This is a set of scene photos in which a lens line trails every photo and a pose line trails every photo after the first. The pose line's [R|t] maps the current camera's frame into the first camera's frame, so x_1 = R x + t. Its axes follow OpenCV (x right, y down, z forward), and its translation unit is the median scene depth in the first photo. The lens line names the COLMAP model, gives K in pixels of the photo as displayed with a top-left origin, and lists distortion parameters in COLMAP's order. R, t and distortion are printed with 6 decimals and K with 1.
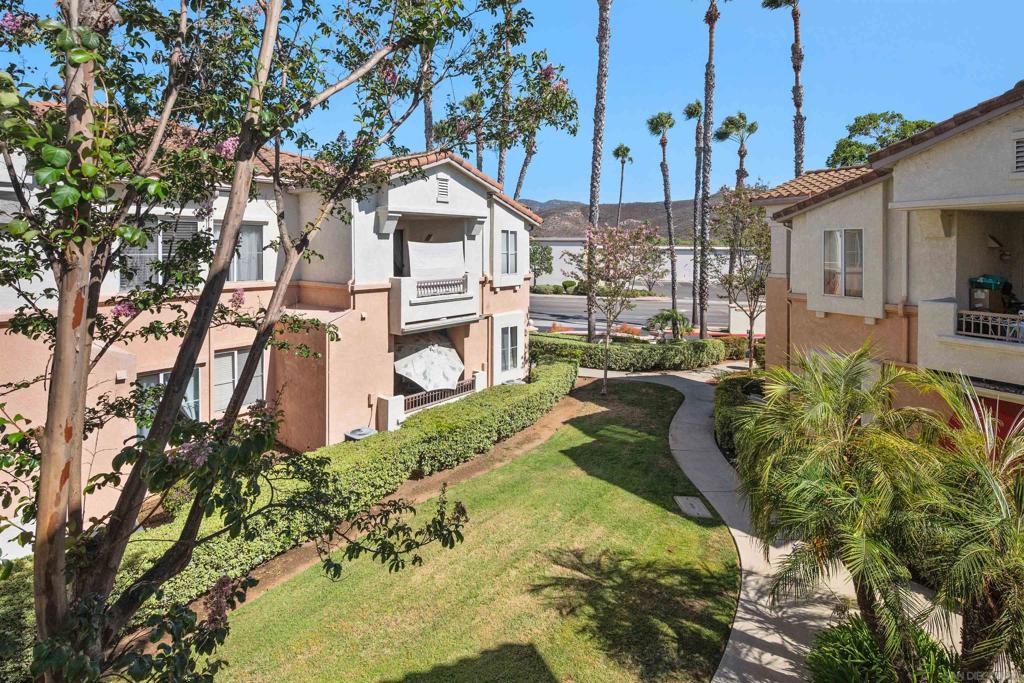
lens RADIAL K [[527.7, 0, 509.3], [0, 527.7, 251.8], [0, 0, 1]] dist [-0.021545, 0.000735]
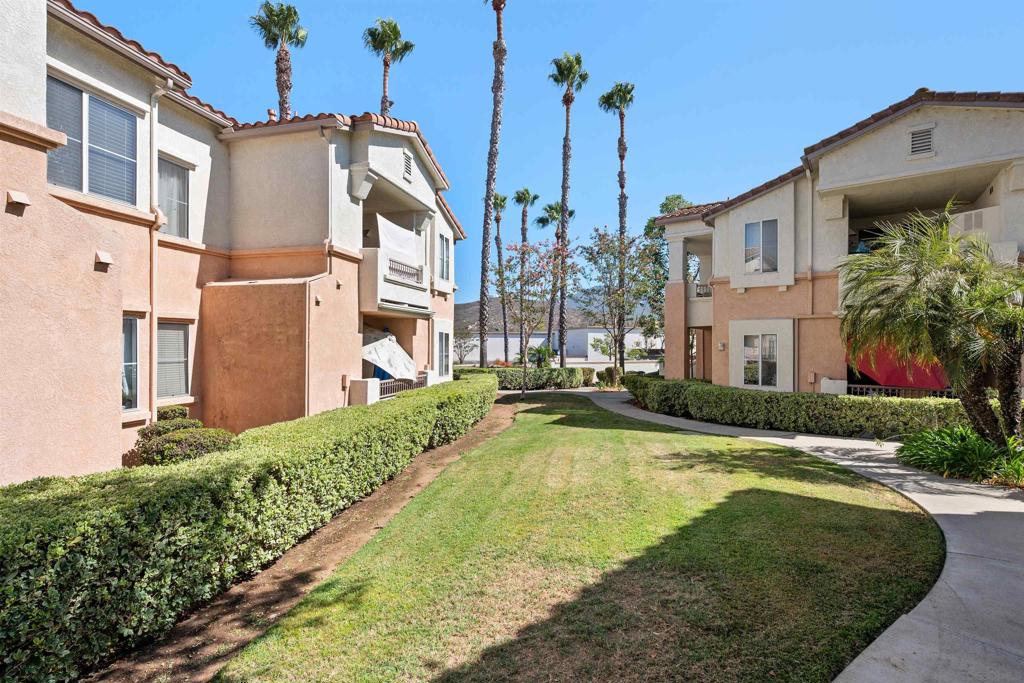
lens RADIAL K [[470.9, 0, 509.9], [0, 470.9, 344.3], [0, 0, 1]] dist [0.000755, -0.000155]
pose [[0.906139, 0.004845, 0.422953, -0.342114], [0.001259, 0.999899, -0.014150, 0.228269], [-0.422979, 0.013354, 0.906041, 0.172254]]
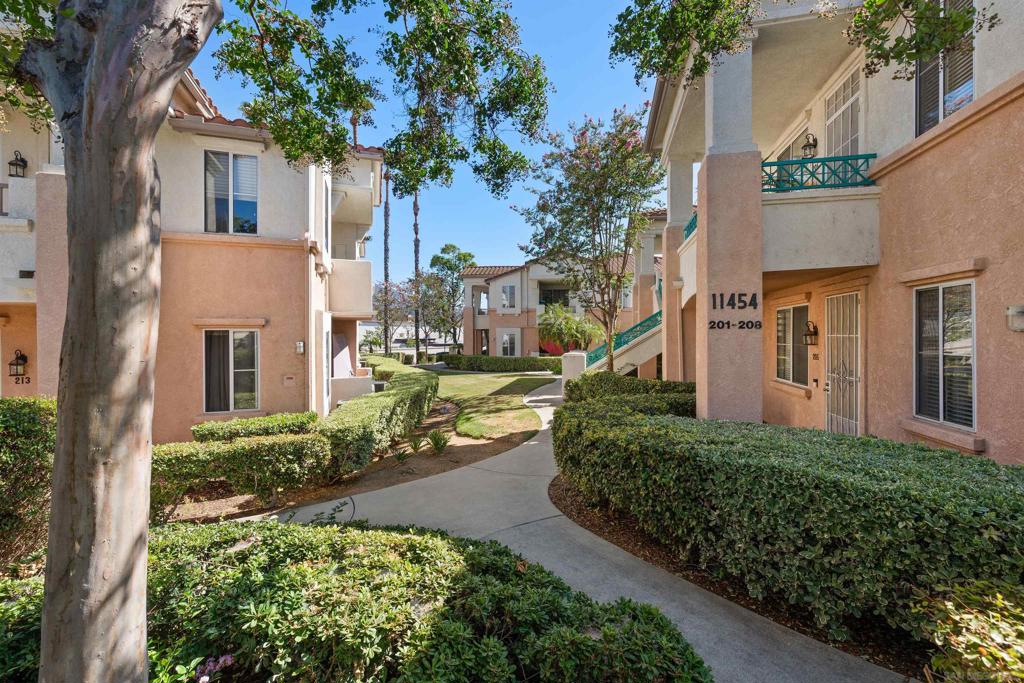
lens RADIAL K [[444.3, 0, 508.3], [0, 444.3, 336.7], [0, 0, 1]] dist [-0.000644, -0.000007]
pose [[0.537045, -0.001445, 0.843552, -1.268251], [0.010363, 0.999934, -0.004885, 0.218875], [-0.843490, 0.011365, 0.537025, -0.314395]]
